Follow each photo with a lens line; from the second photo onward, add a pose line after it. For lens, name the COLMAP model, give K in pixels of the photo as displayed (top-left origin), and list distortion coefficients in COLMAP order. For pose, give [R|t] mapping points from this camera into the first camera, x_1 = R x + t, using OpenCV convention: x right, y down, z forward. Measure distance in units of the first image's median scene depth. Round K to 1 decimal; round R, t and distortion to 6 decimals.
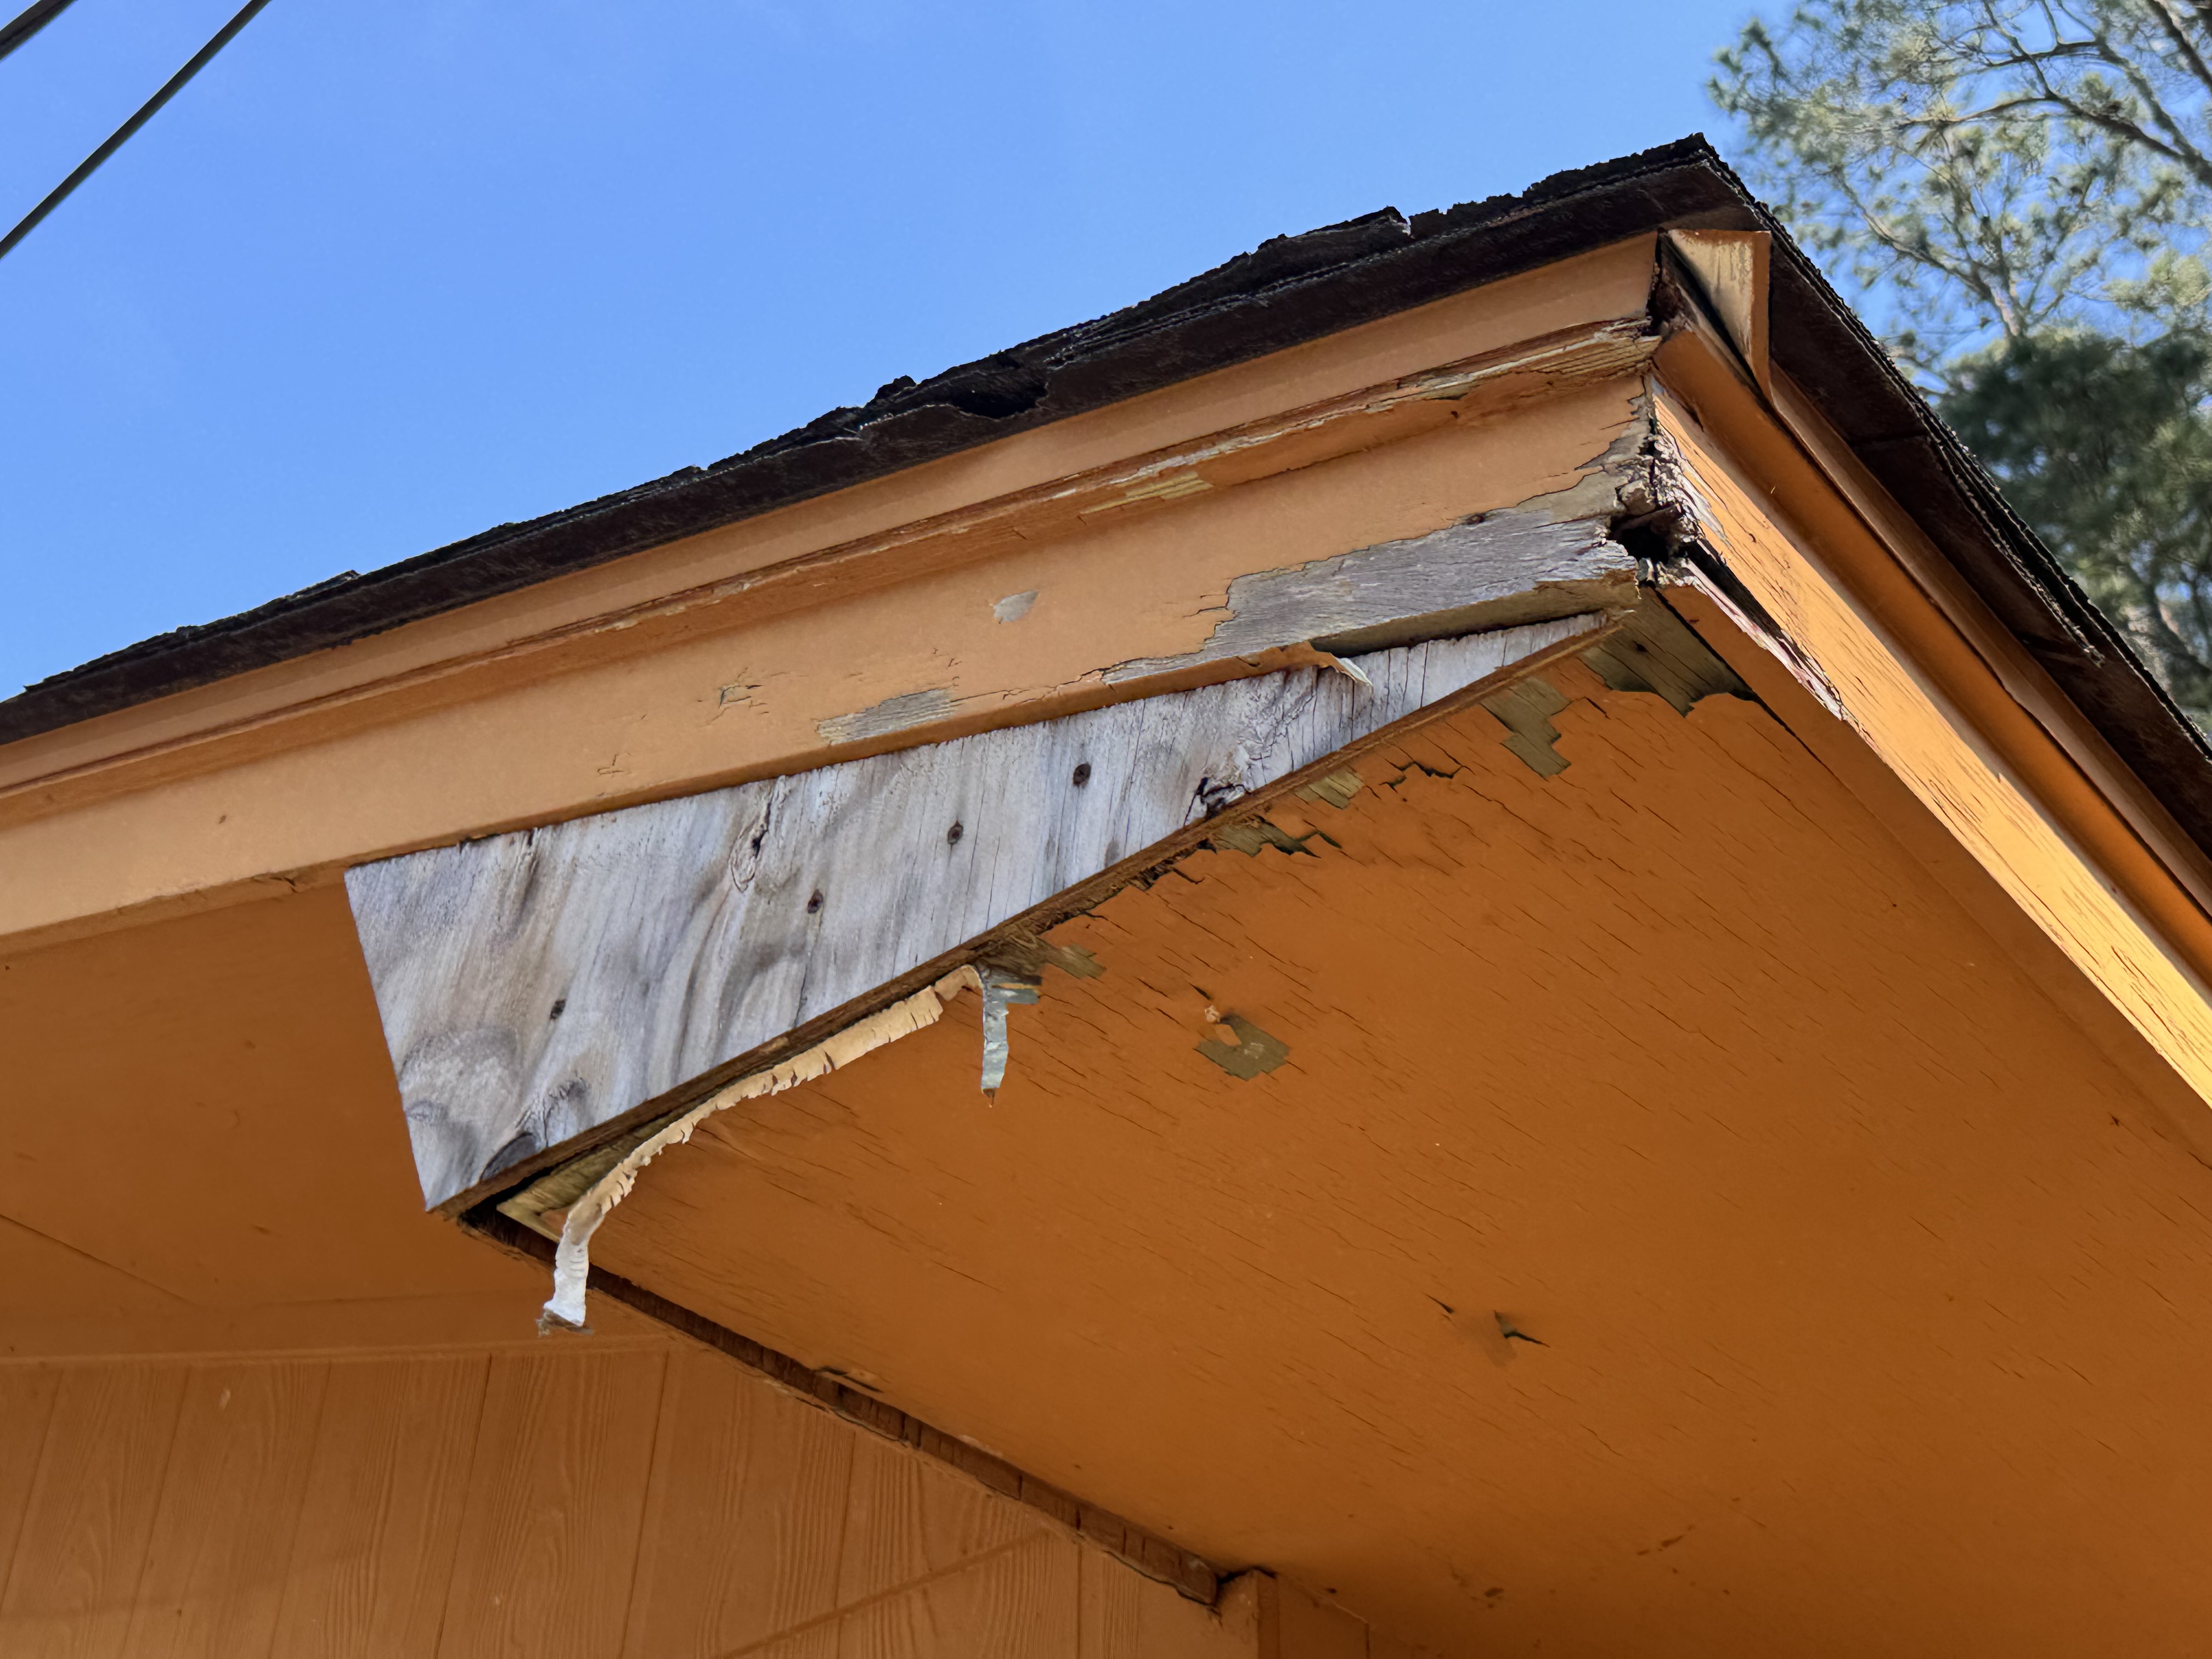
lens RADIAL K [[3113.5, 0, 1106.0], [0, 3113.5, 829.5], [0, 0, 1]] dist [0.000249, 0.157973]
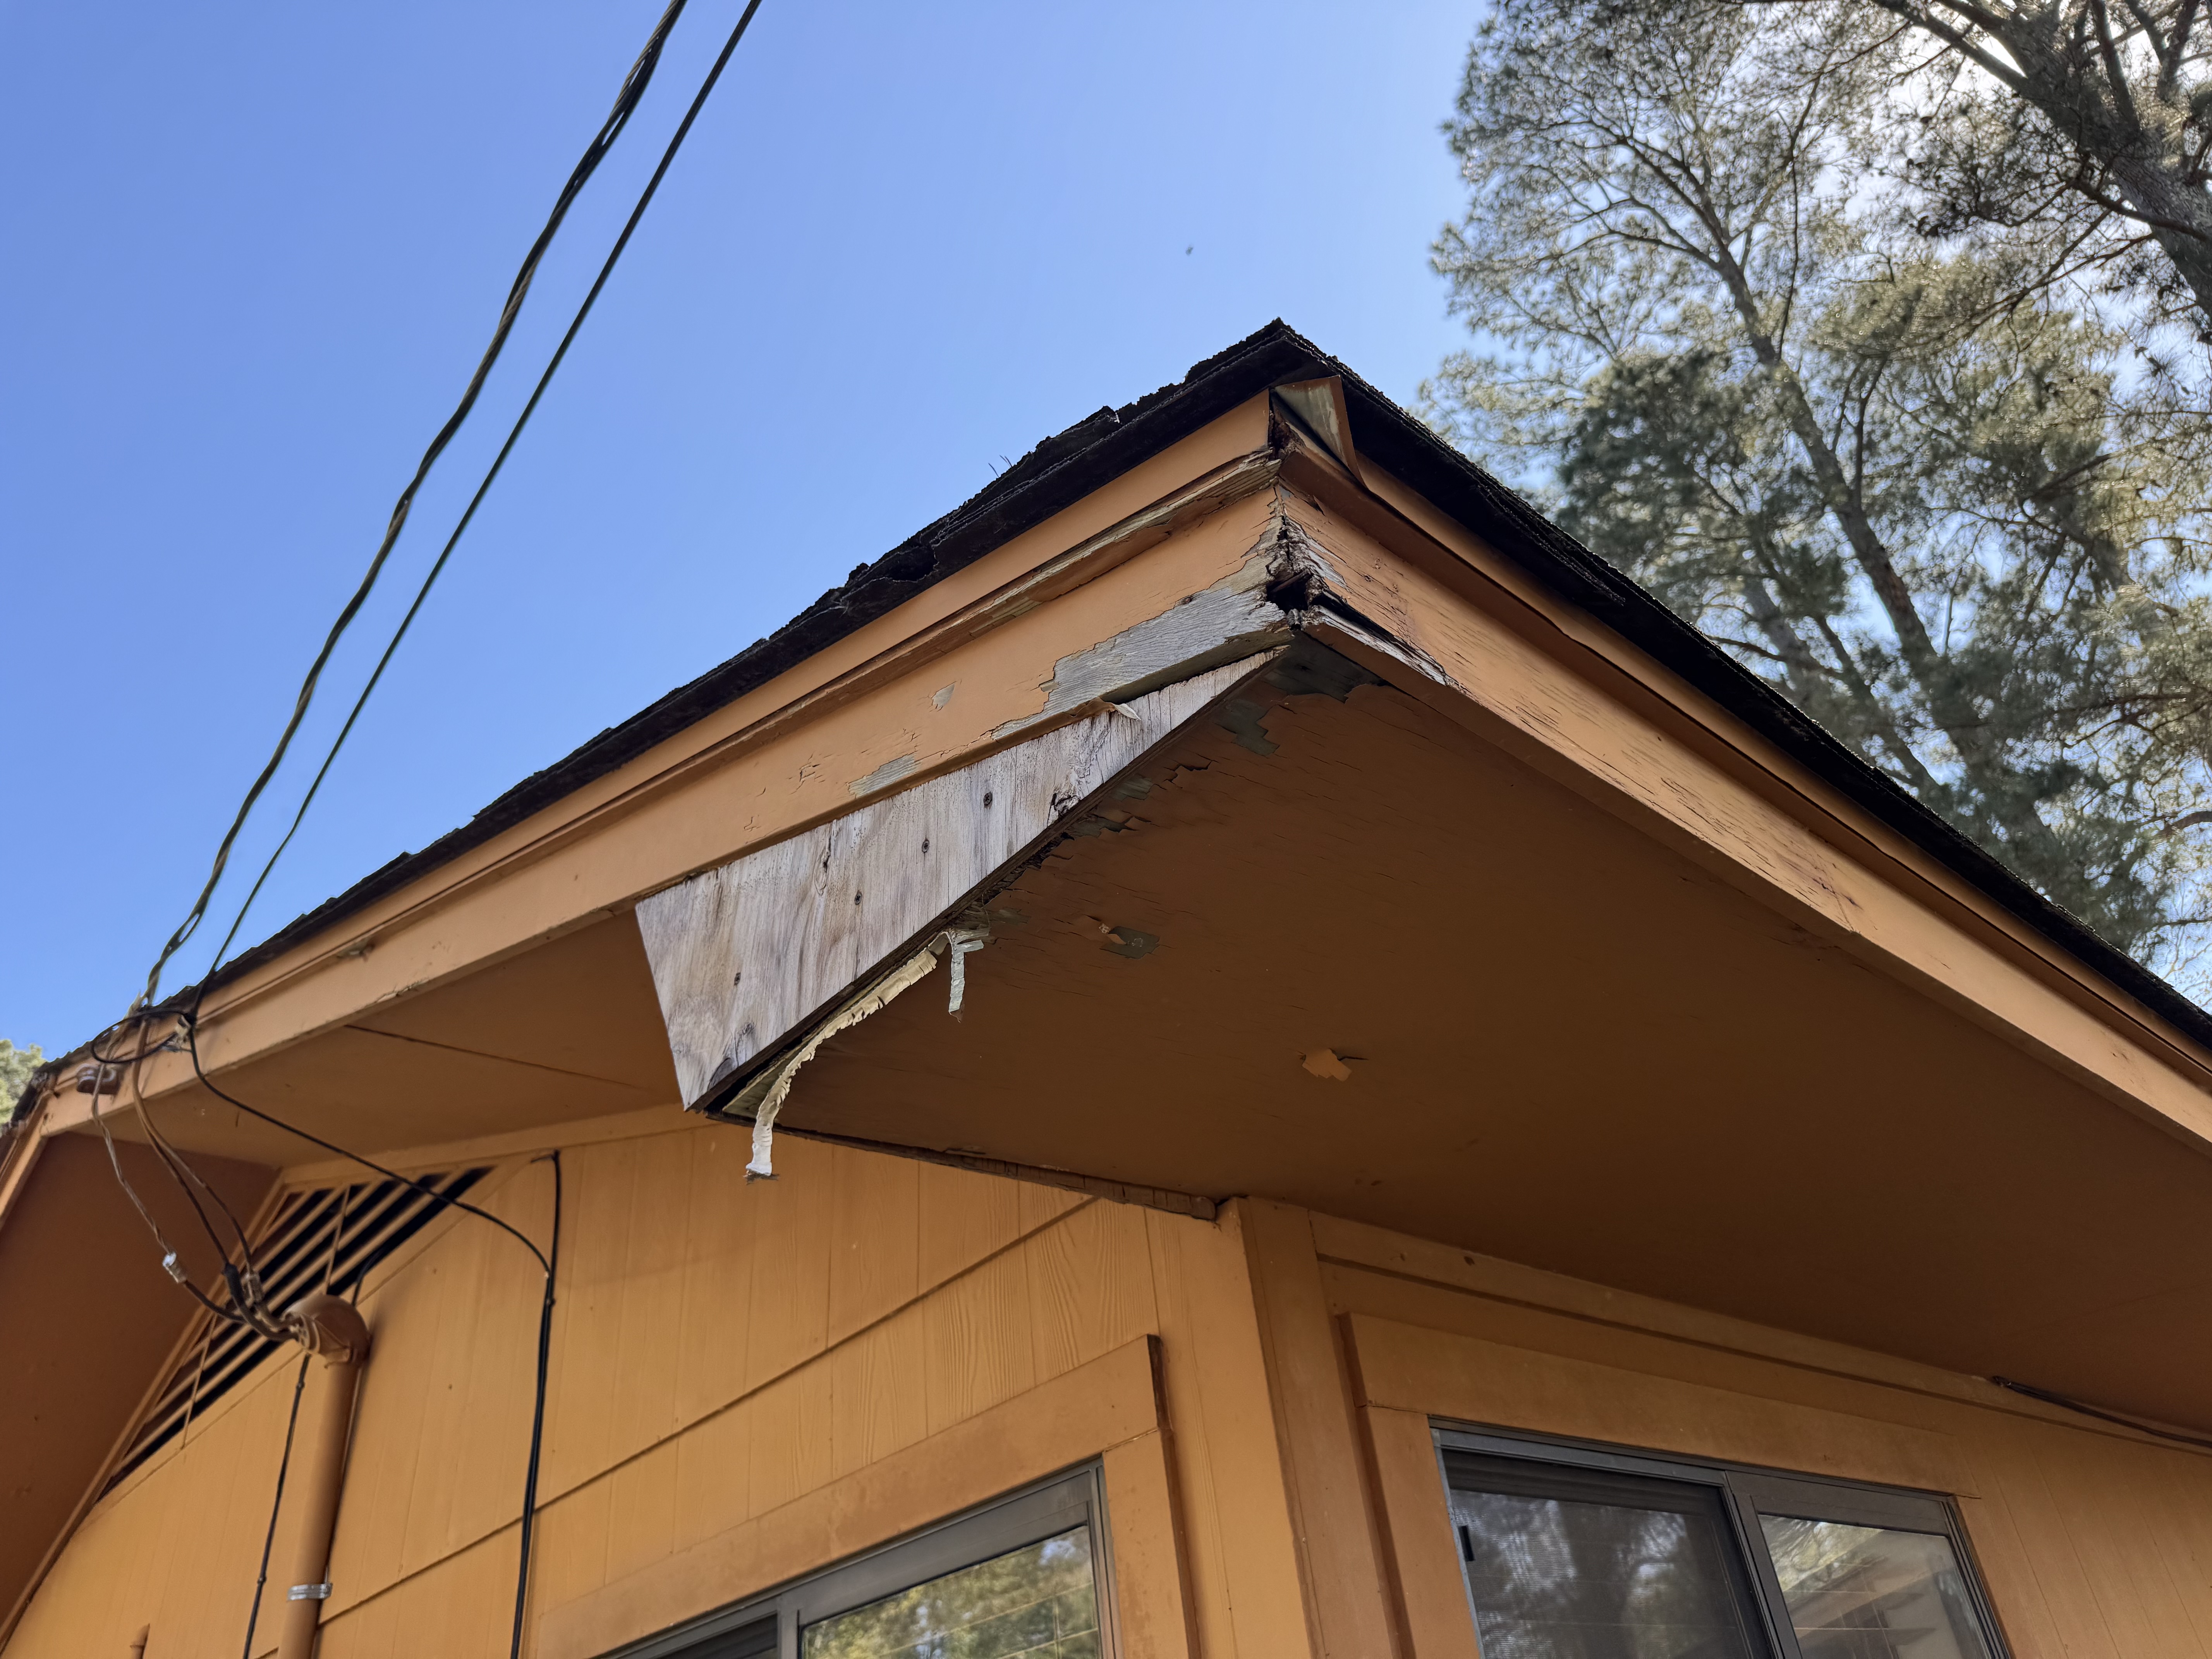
lens RADIAL K [[1539.8, 0, 1106.0], [0, 1539.8, 829.5], [0, 0, 1]] dist [-0.003942, -0.003030]
pose [[0.979484, -0.184024, -0.082141, 0.106588], [0.189971, 0.979174, 0.071615, -0.044841], [0.067252, -0.085750, 0.994044, 0.205936]]
